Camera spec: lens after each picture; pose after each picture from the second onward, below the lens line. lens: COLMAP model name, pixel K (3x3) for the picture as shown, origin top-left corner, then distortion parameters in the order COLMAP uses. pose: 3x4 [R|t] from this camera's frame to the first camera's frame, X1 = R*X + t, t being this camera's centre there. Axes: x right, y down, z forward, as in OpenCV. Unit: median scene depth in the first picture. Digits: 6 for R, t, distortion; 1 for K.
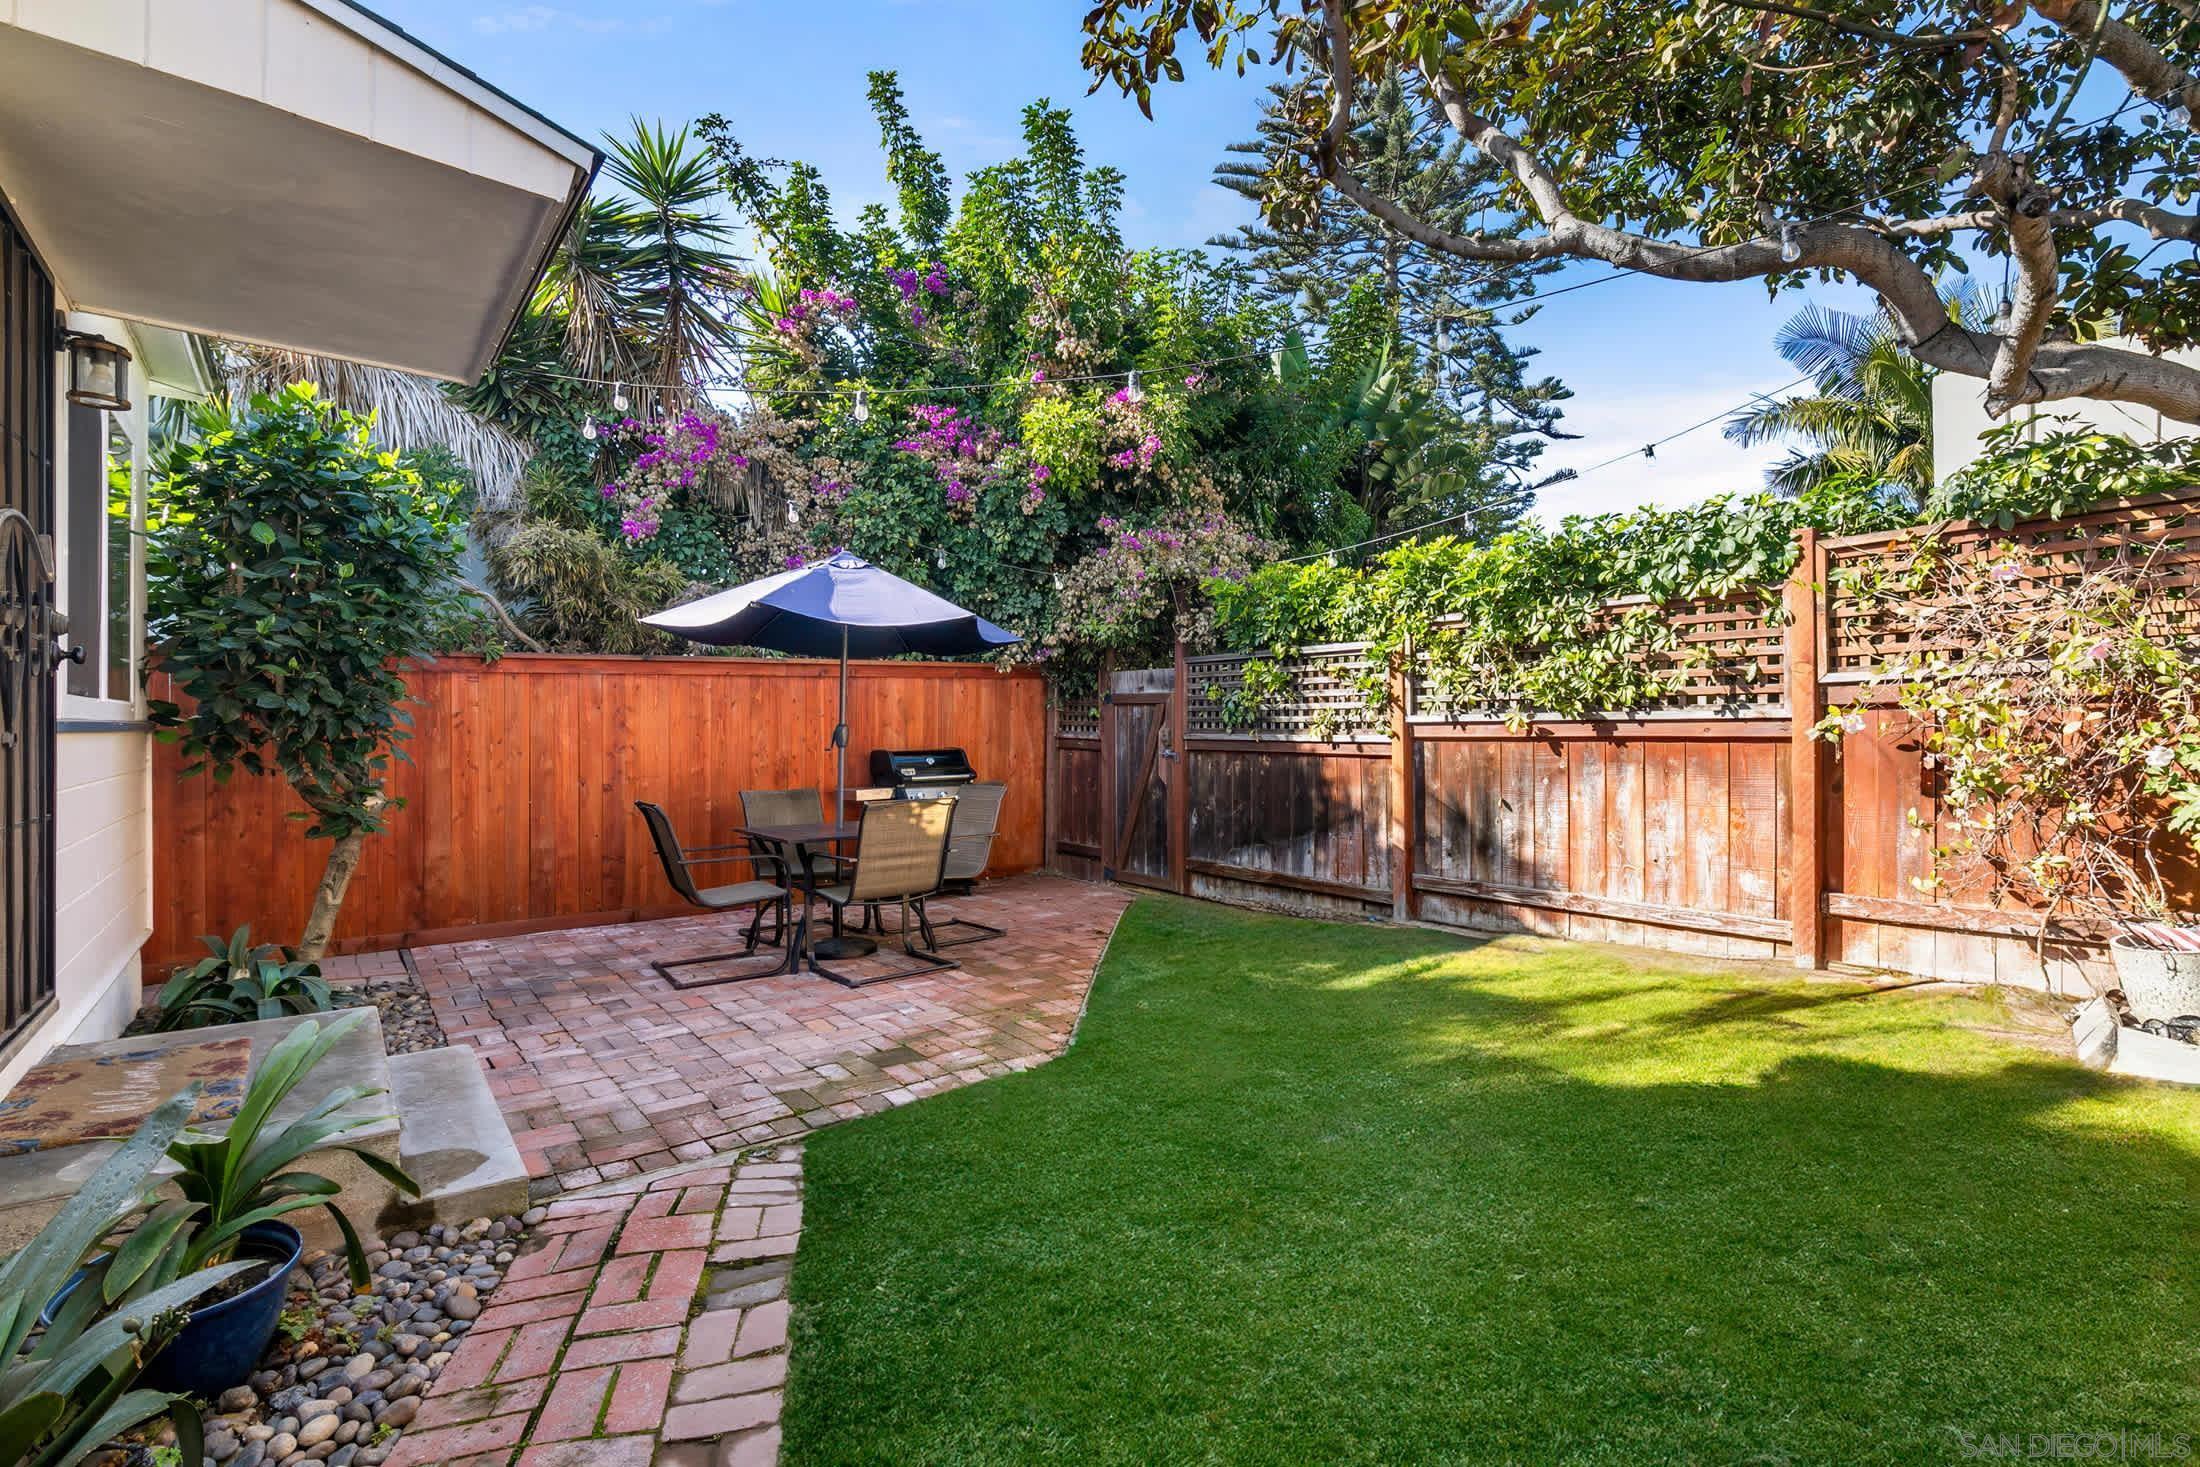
lens RADIAL K [[997.9, 0, 1097.7], [0, 997.9, 729.6], [0, 0, 1]] dist [0.000943, -0.001127]
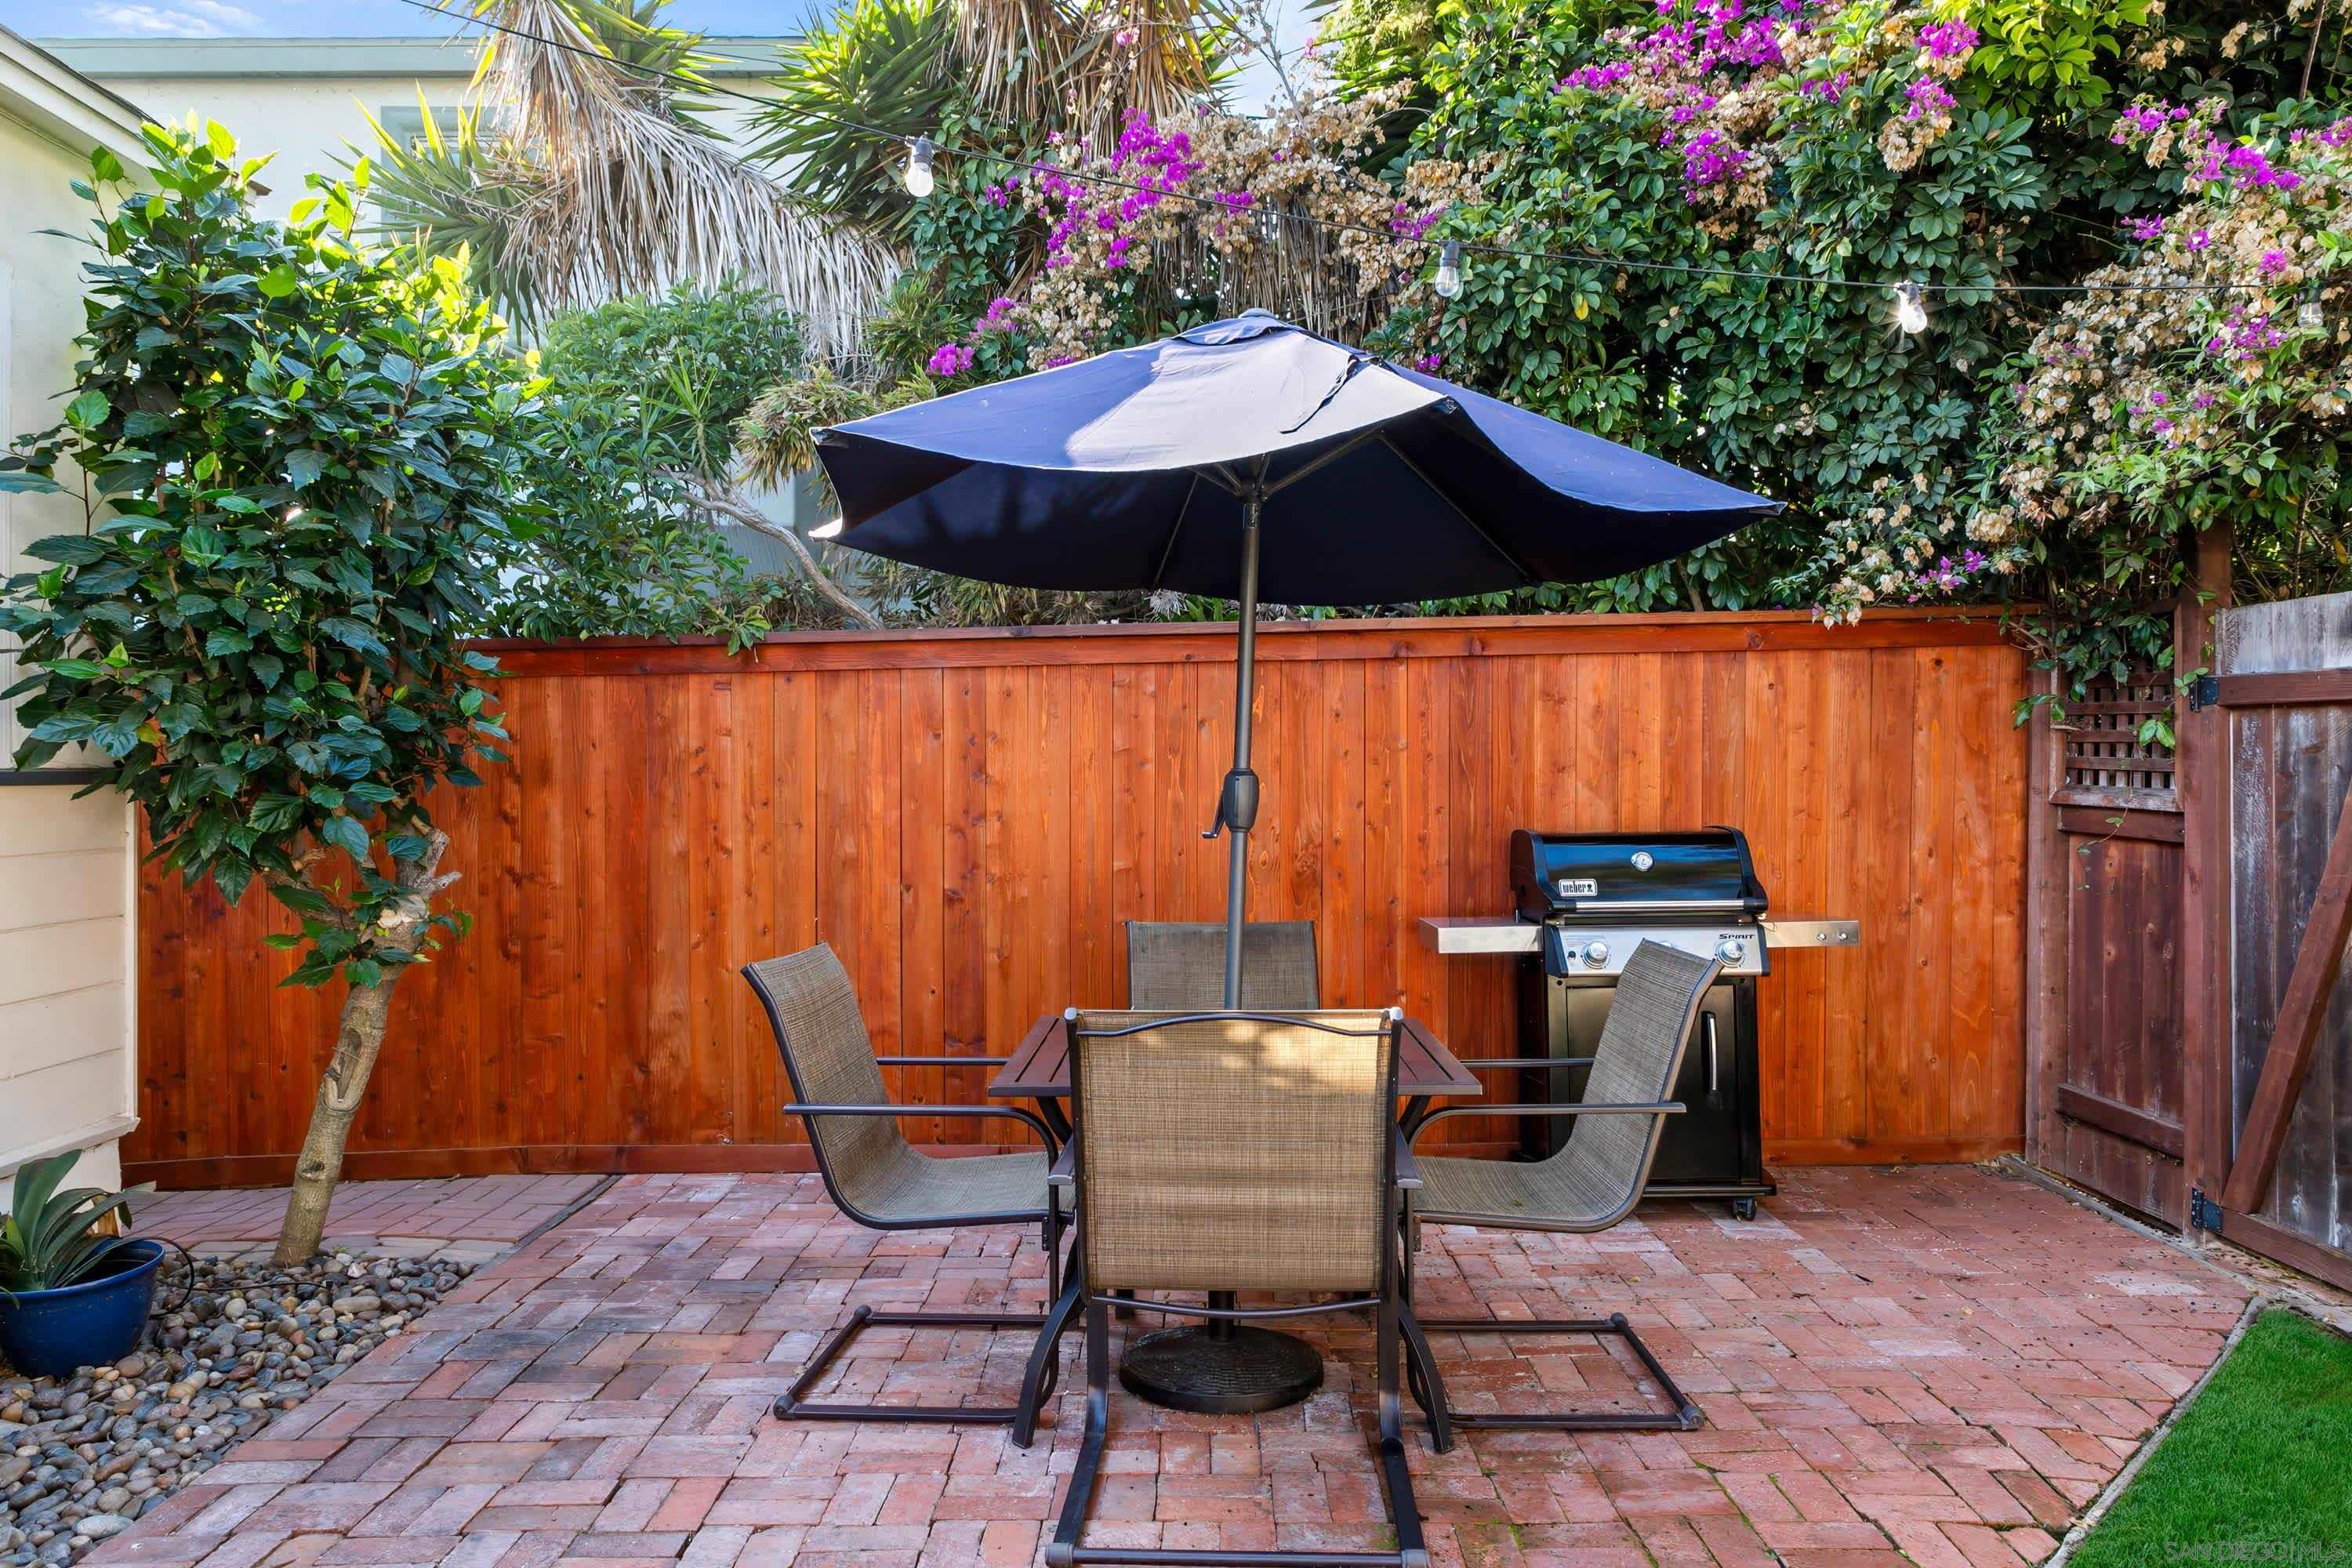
lens RADIAL K [[1567.7, 0, 1166.2], [0, 1567.7, 774.8], [0, 0, 1]] dist [-0.000417, -0.001697]
pose [[0.786042, 0.000809, -0.618173, 0.104939], [-0.000954, 1.000000, 0.000096, -0.004264], [0.618173, 0.000514, 0.786042, 0.631079]]
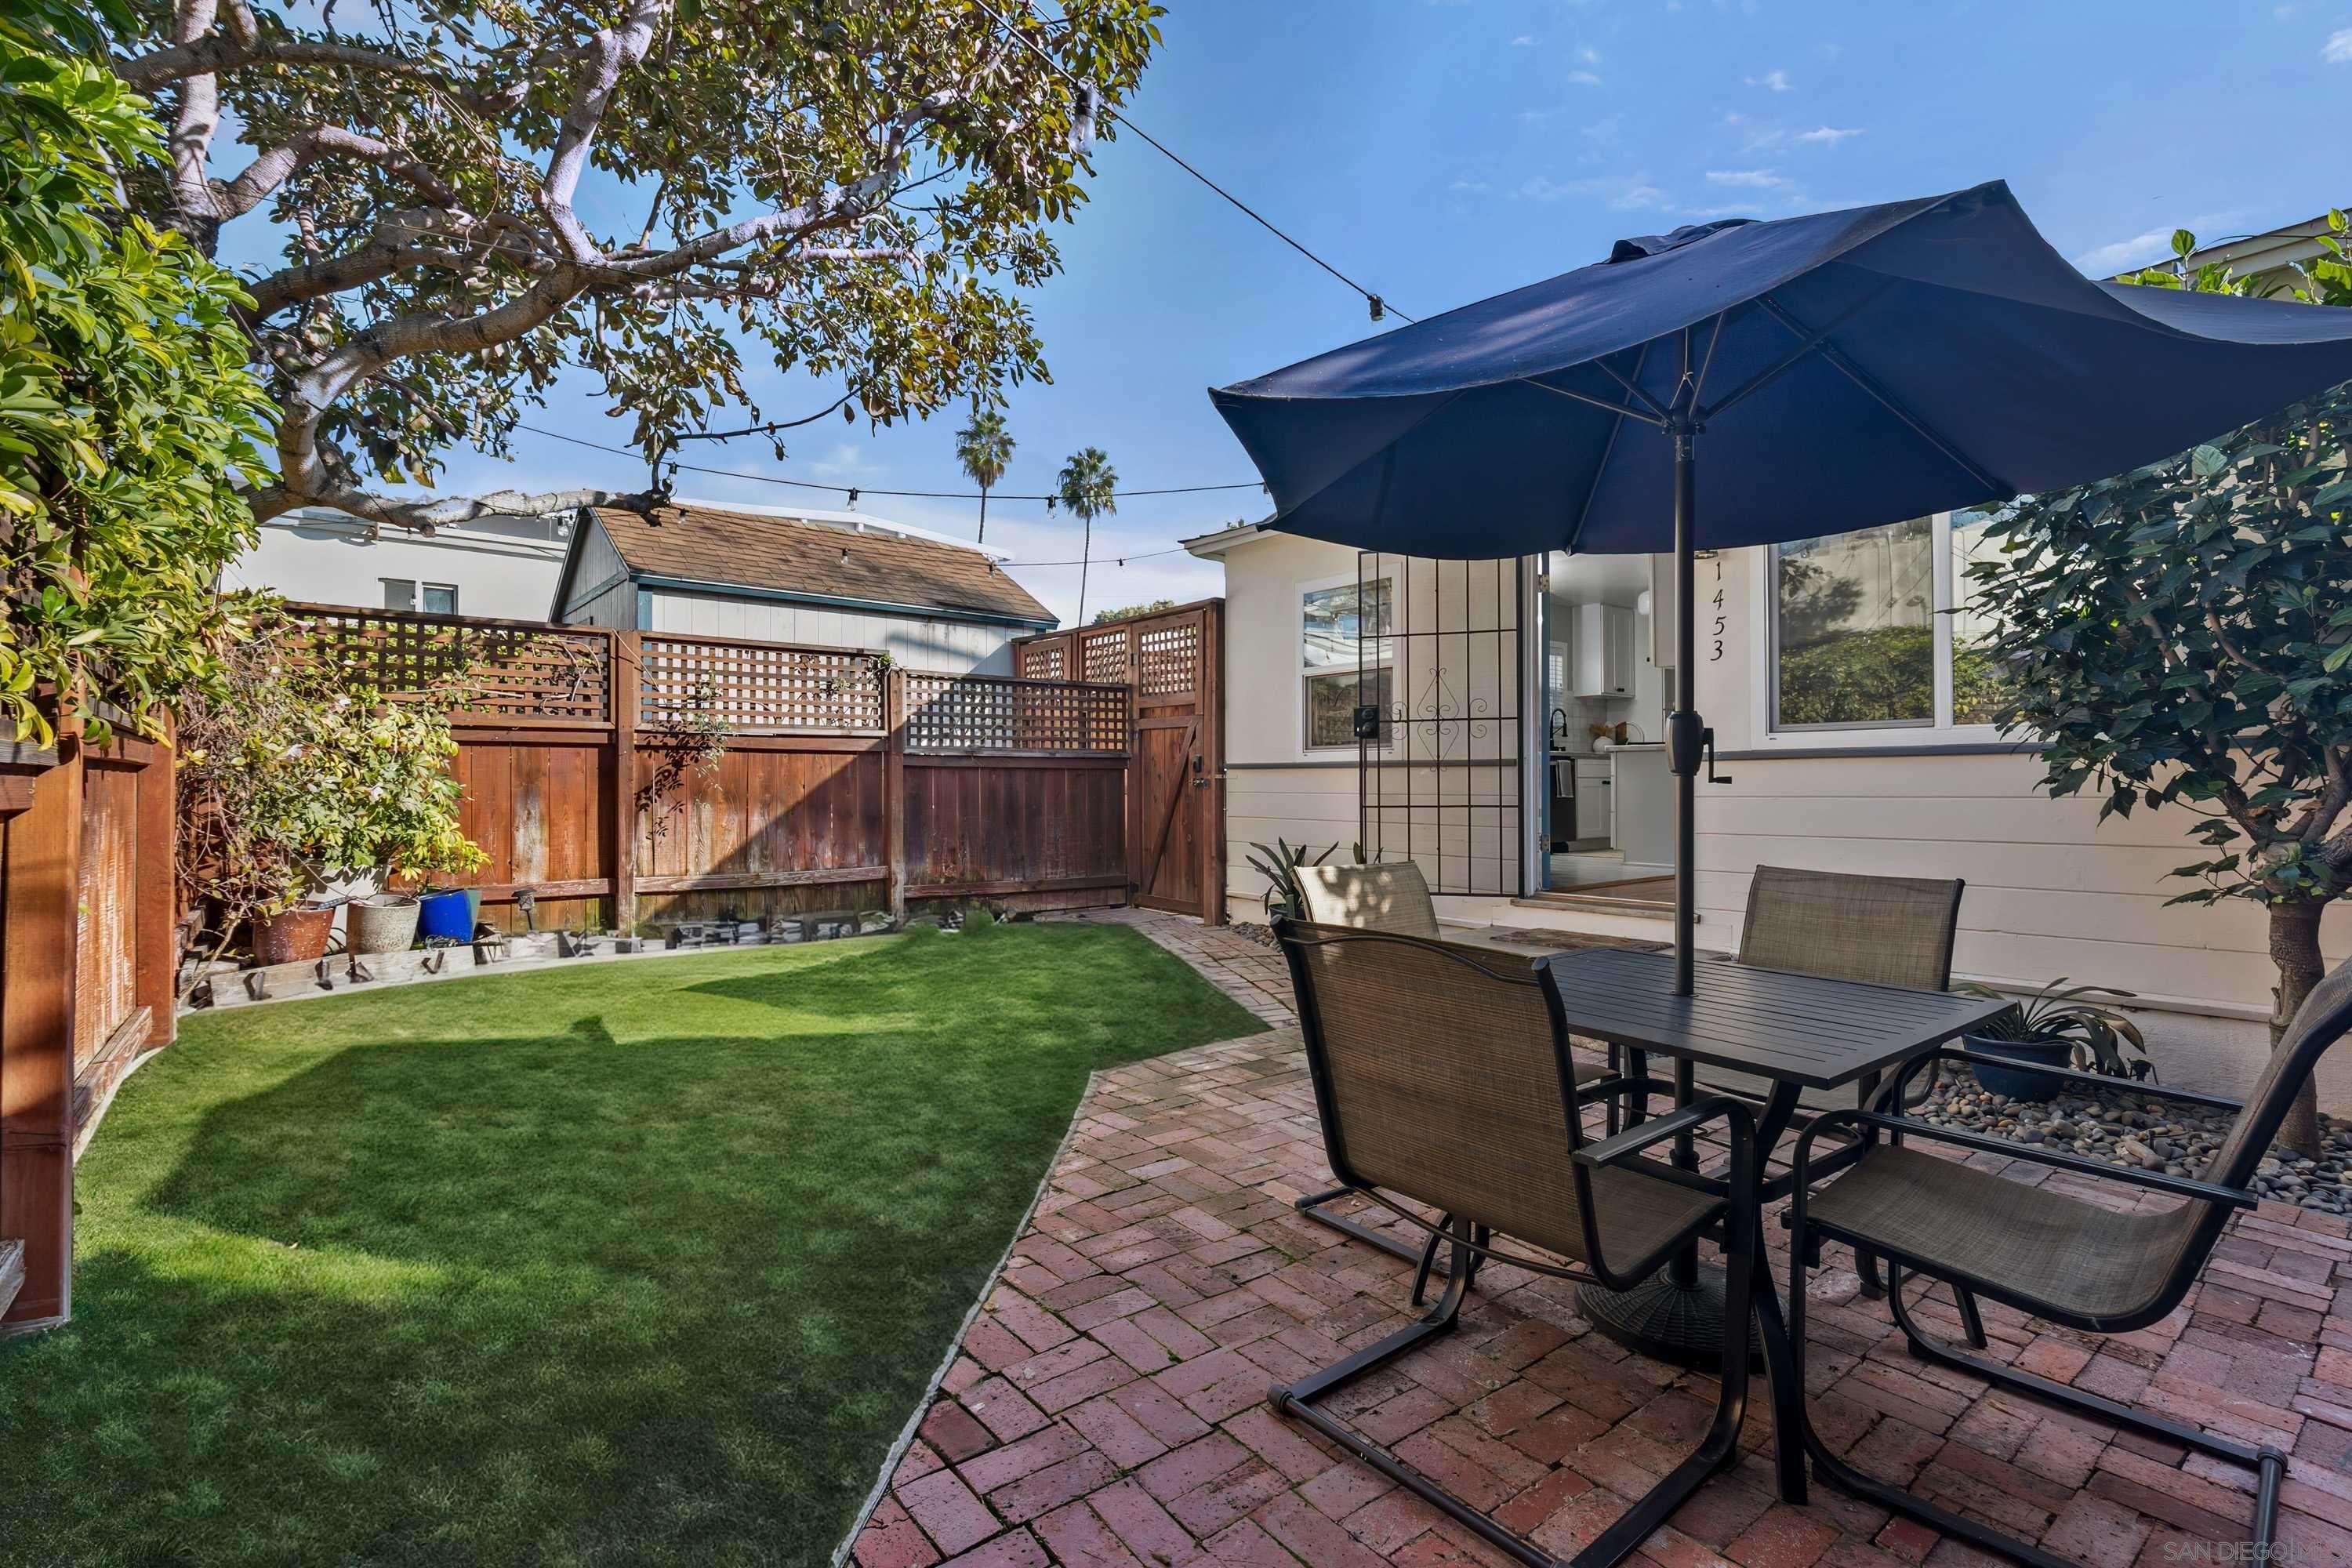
lens RADIAL K [[1066.9, 0, 1194.5], [0, 1066.9, 781.2], [0, 0, 1]] dist [0.000943, -0.001127]
pose [[-0.999554, 0.003415, -0.029662, -0.077239], [0.003471, 0.999992, -0.001840, 0.023909], [0.029656, -0.001943, -0.999558, 1.684843]]
